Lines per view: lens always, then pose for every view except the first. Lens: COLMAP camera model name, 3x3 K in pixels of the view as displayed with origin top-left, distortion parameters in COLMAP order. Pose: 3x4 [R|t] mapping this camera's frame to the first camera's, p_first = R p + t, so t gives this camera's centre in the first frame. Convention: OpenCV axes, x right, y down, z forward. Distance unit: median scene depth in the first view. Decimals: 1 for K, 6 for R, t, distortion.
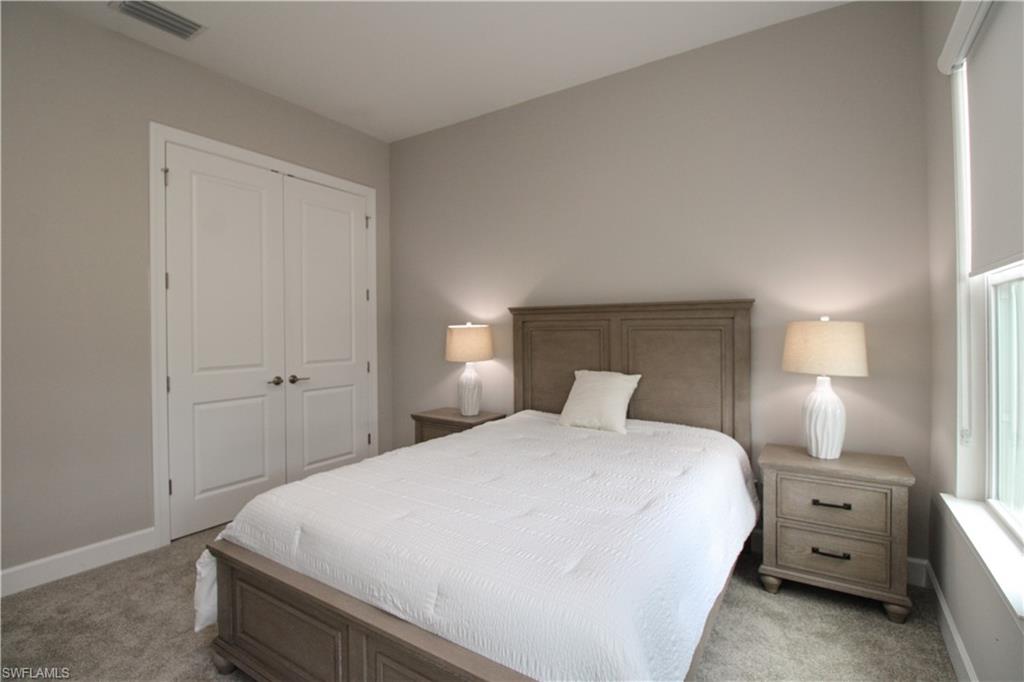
lens RADIAL K [[477.2, 0, 510.7], [0, 477.2, 332.8], [0, 0, 1]] dist [-0.003580, -0.001323]
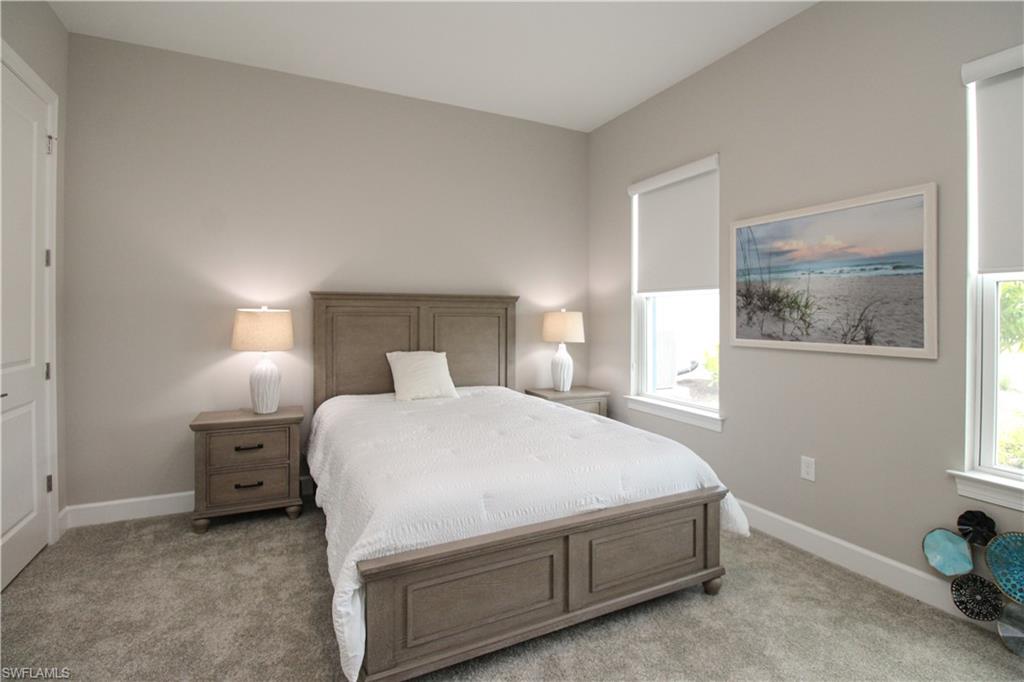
lens RADIAL K [[477.2, 0, 516.4], [0, 477.2, 321.5], [0, 0, 1]] dist [-0.003580, -0.001323]
pose [[0.520036, -0.003745, 0.854136, -0.677358], [-0.001608, 0.999984, 0.005364, 0.001261], [-0.854143, -0.004163, 0.520022, 0.186963]]
